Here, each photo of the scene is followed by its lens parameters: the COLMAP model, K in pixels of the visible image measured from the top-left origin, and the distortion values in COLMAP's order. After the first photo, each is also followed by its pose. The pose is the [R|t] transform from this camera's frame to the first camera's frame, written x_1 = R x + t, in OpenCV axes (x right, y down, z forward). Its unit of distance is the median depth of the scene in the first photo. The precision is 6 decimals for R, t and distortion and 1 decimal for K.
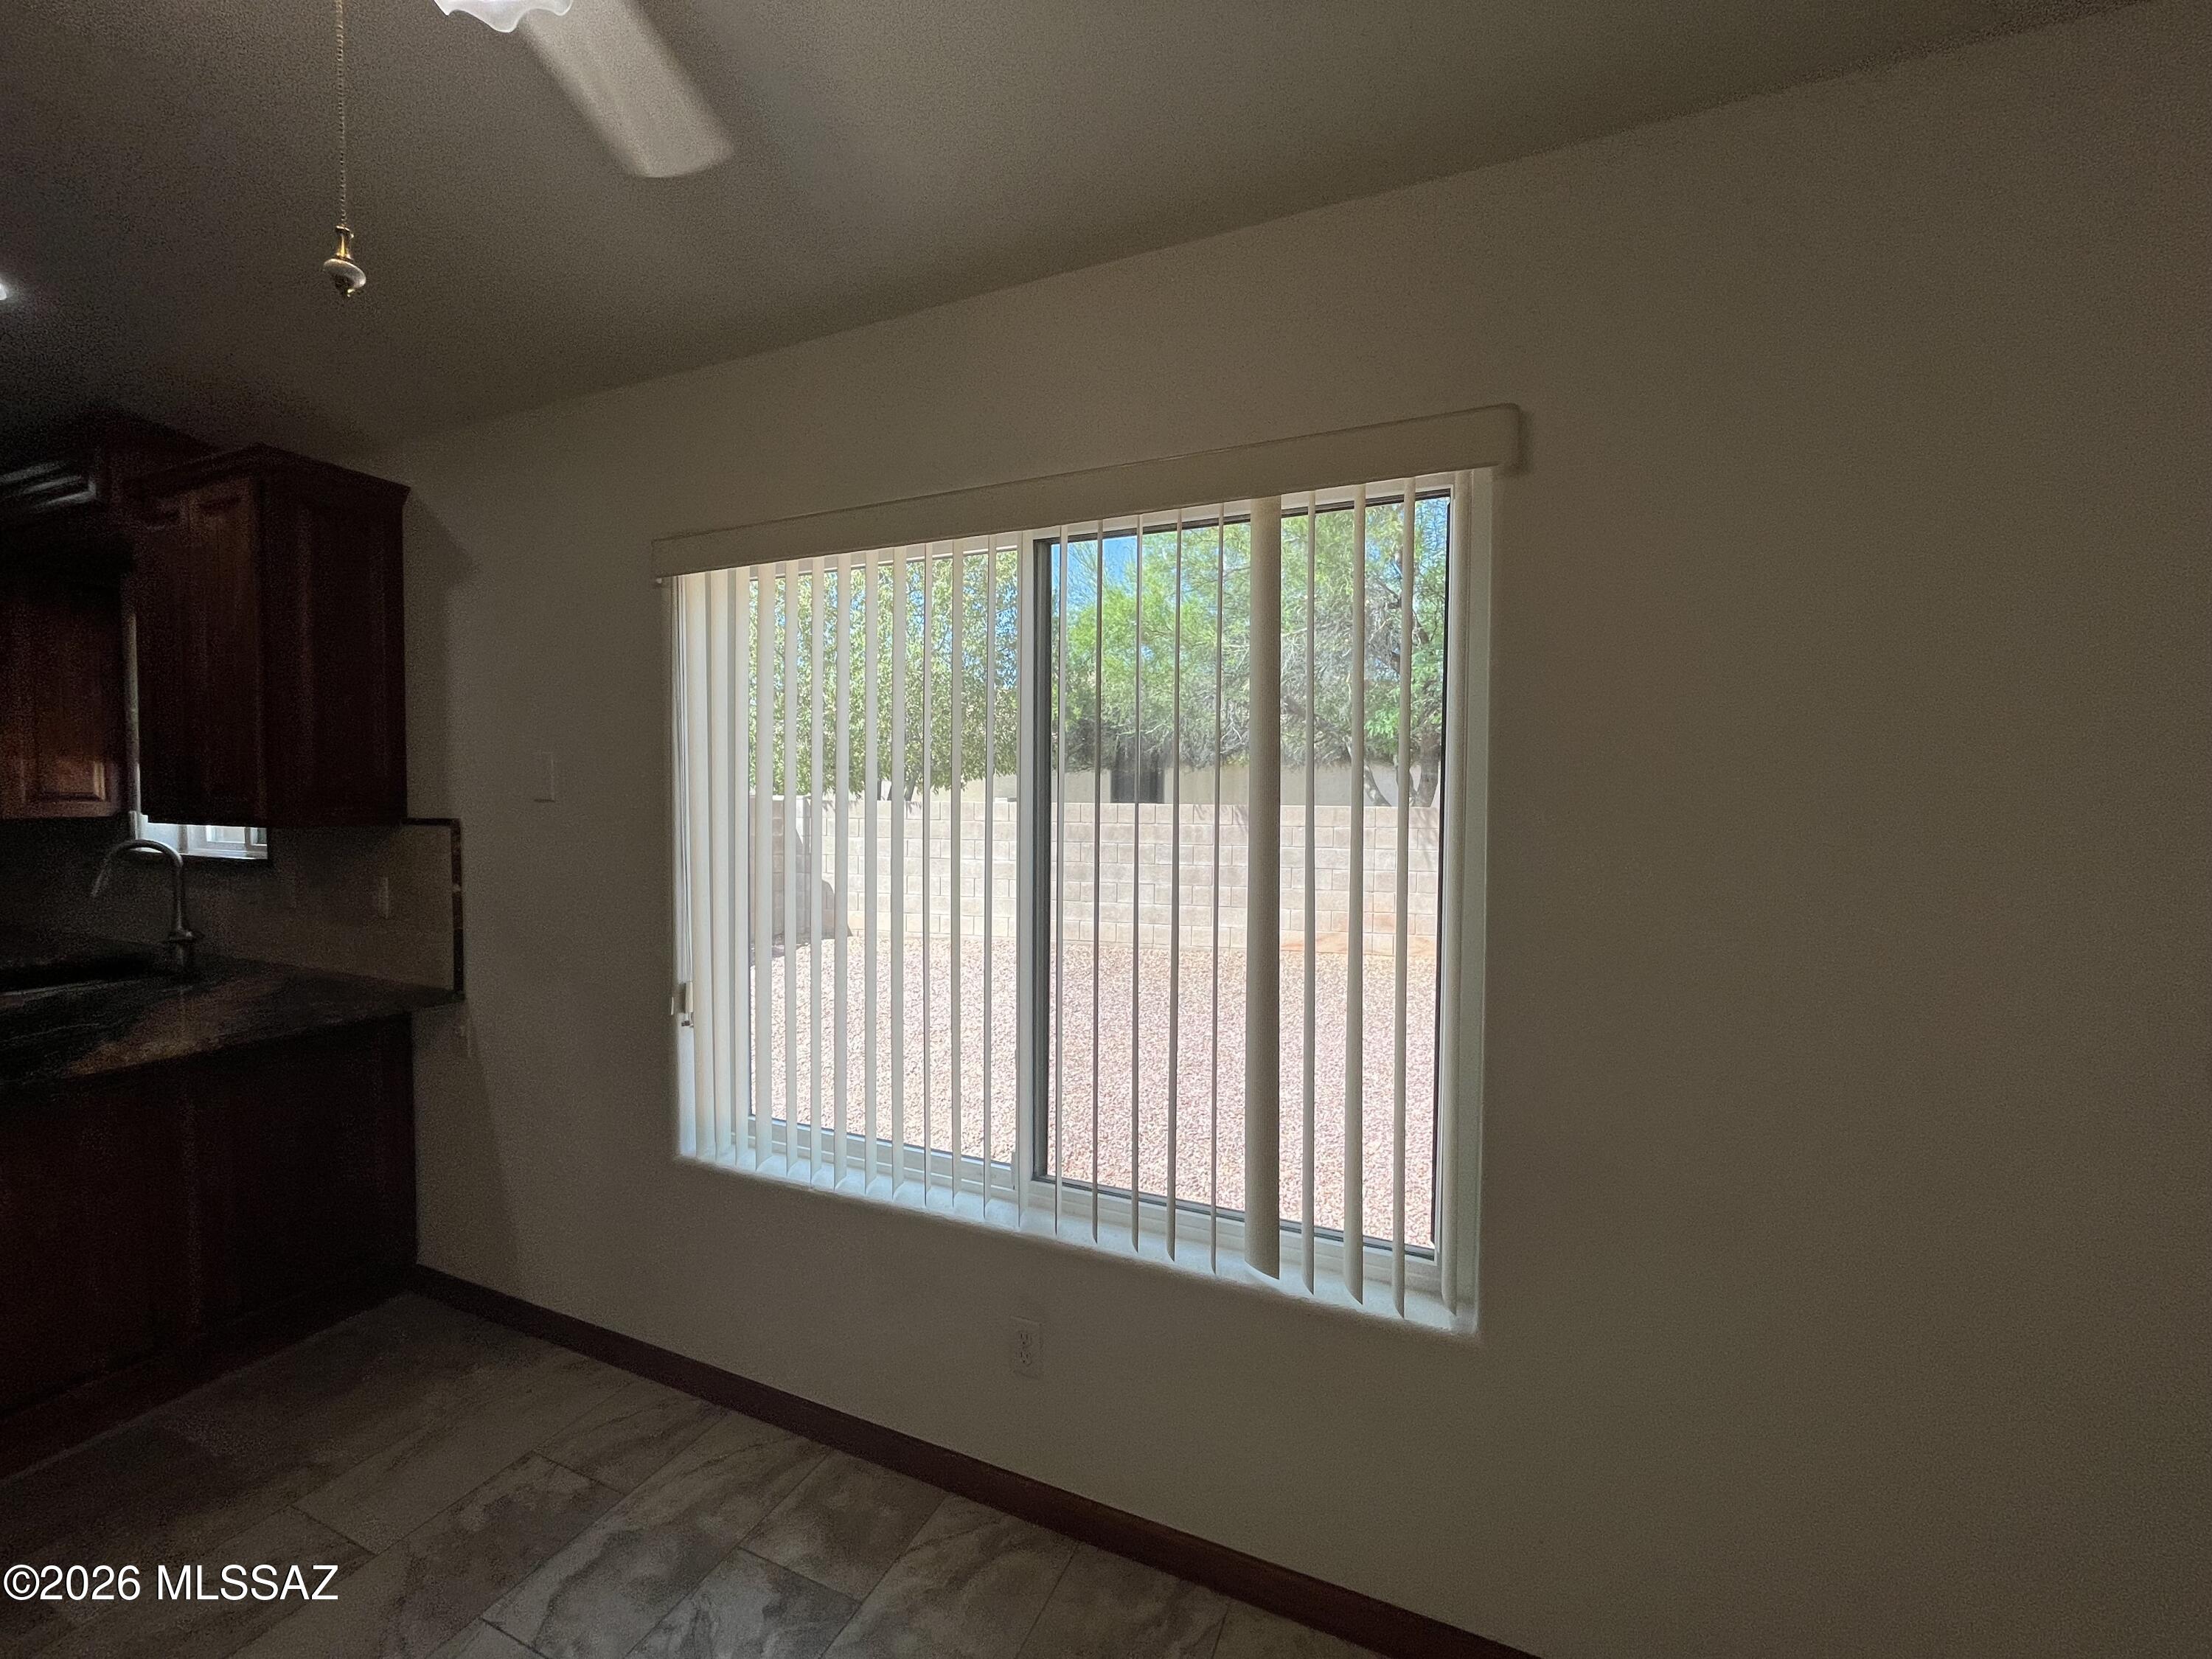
lens RADIAL K [[893.9, 0, 1100.6], [0, 893.9, 828.4], [0, 0, 1]] dist [-0.003474, 0.000026]
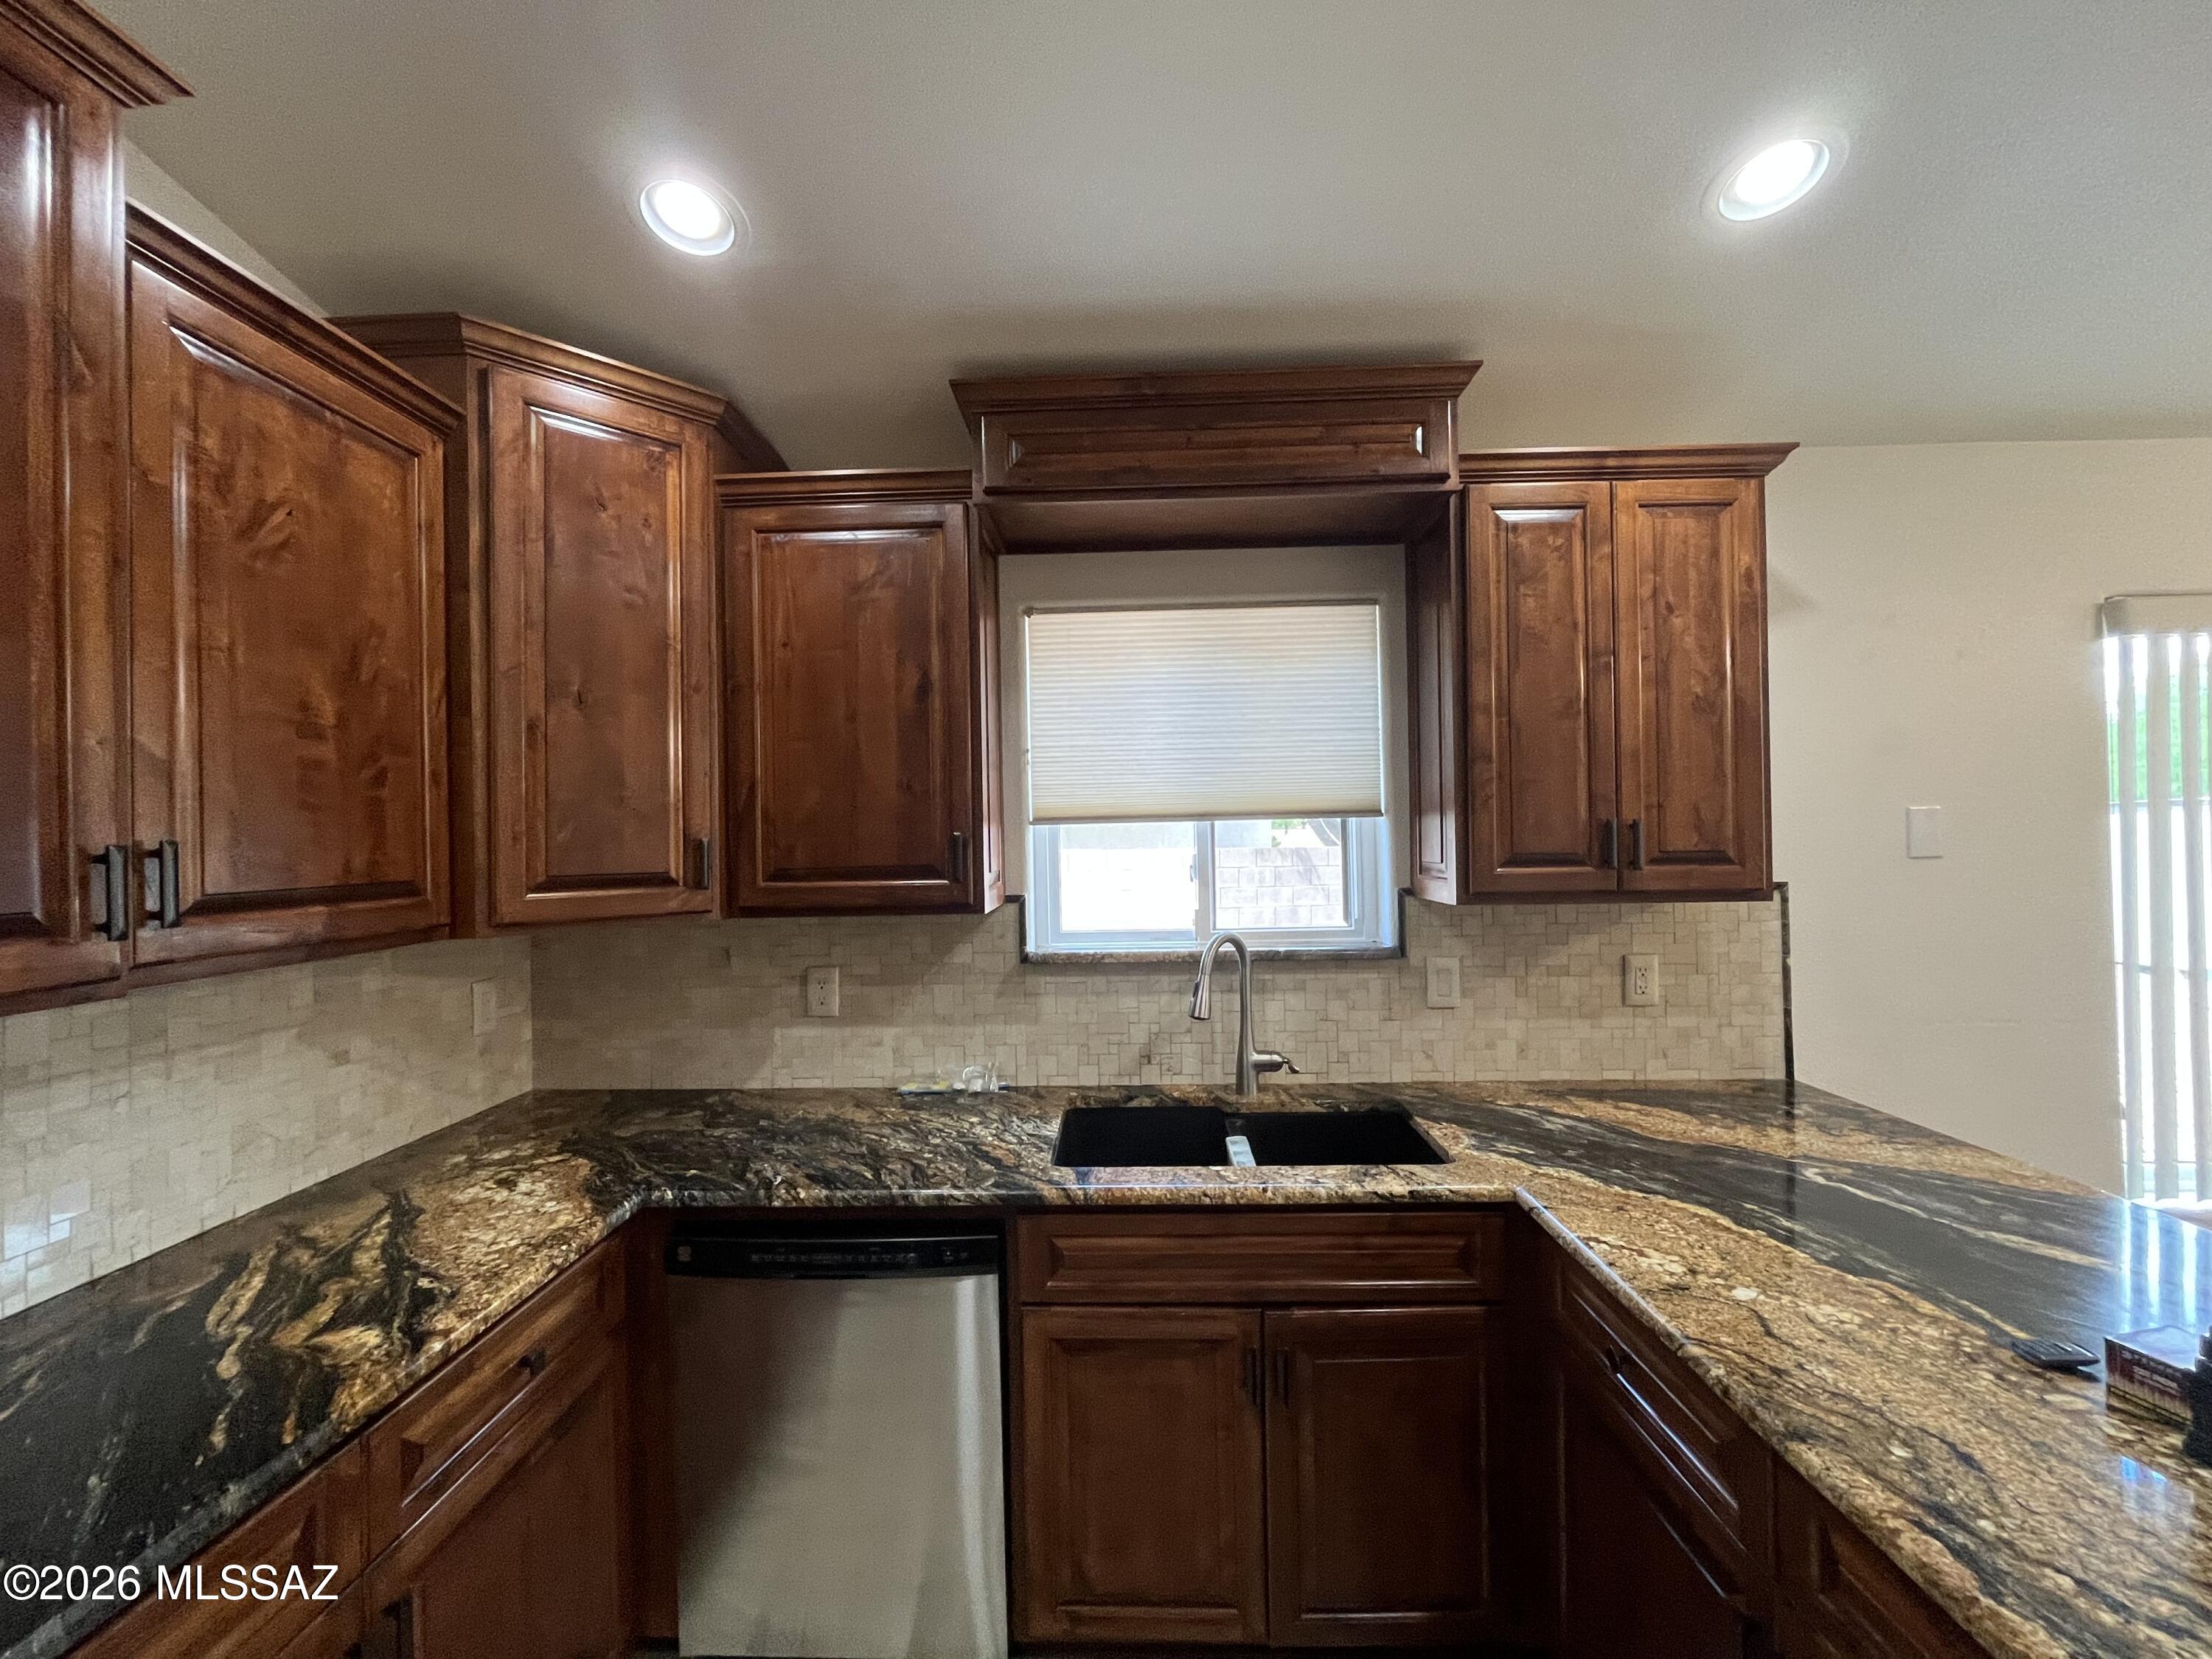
lens RADIAL K [[888.9, 0, 1096.6], [0, 888.9, 830.6], [0, 0, 1]] dist [-0.001803, 0.000192]
pose [[0.932851, -0.023703, 0.359481, -1.656920], [0.040939, 0.998344, -0.040409, -0.052266], [-0.357928, 0.052412, 0.932277, 0.419899]]
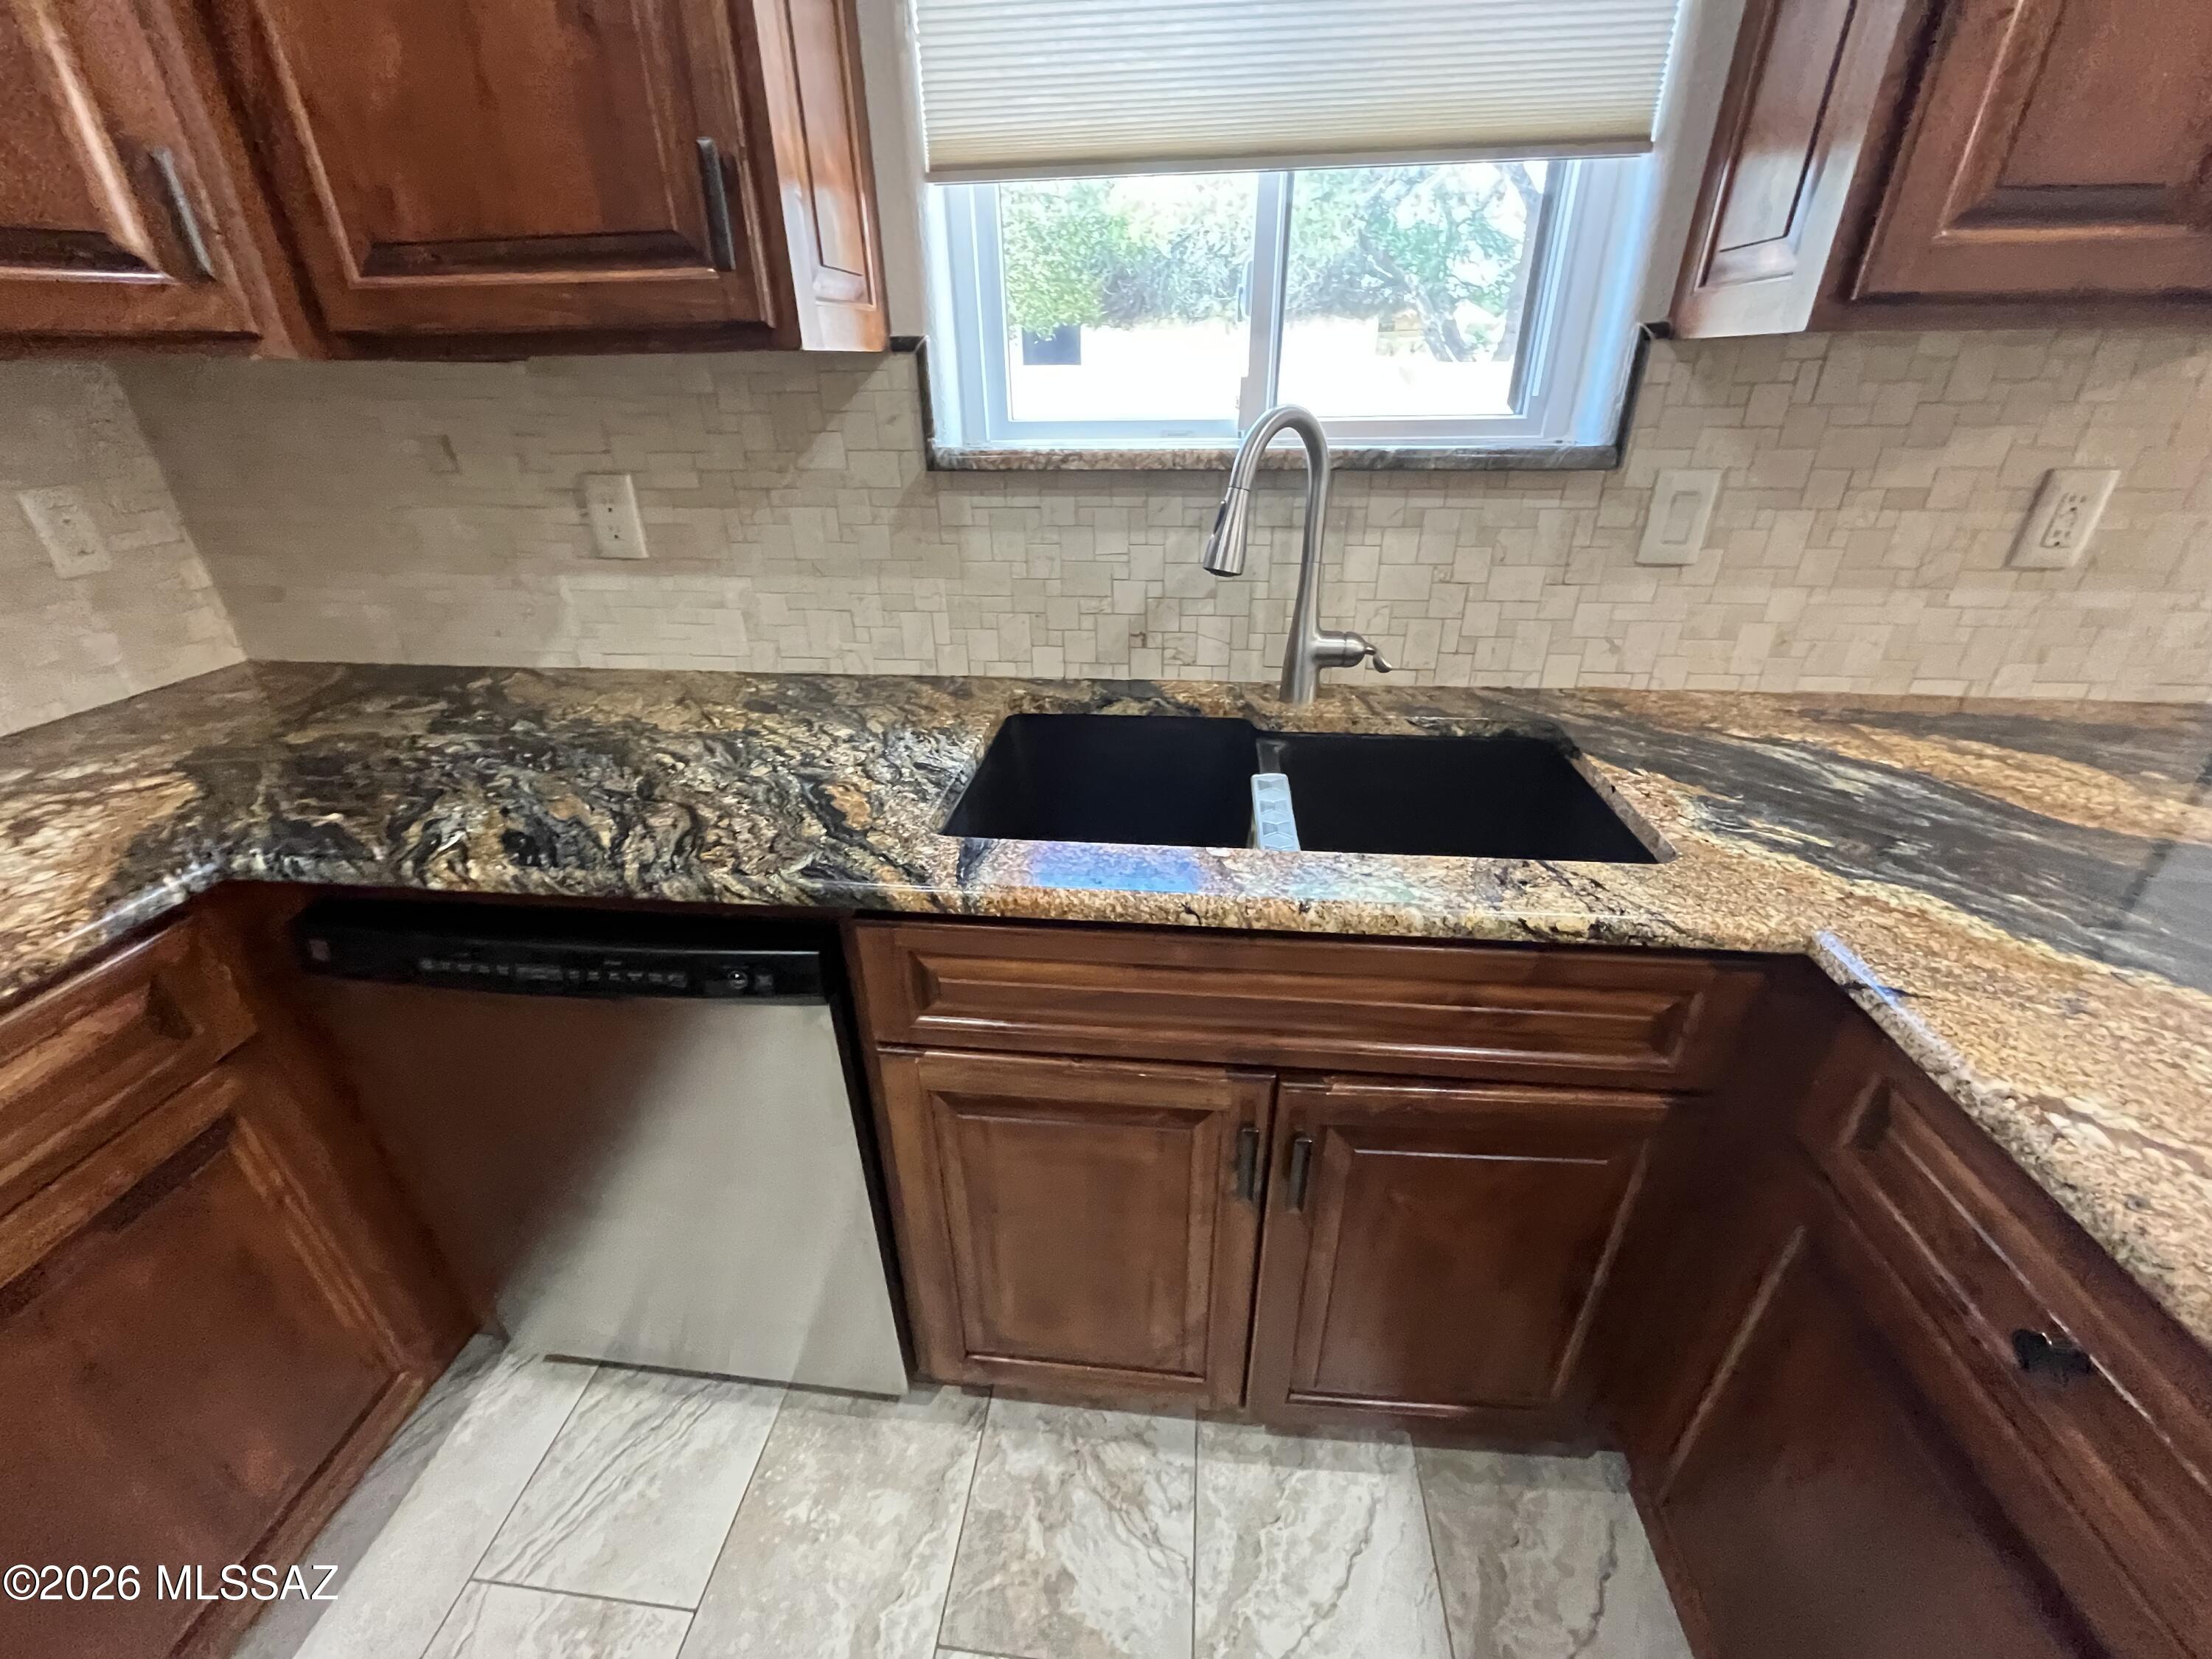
lens RADIAL K [[893.9, 0, 1100.6], [0, 893.9, 828.4], [0, 0, 1]] dist [-0.003474, 0.000026]
pose [[0.955474, -0.151916, 0.252965, -1.475830], [0.031419, 0.904793, 0.424692, 0.012786], [-0.293399, -0.397834, 0.869279, 0.725023]]
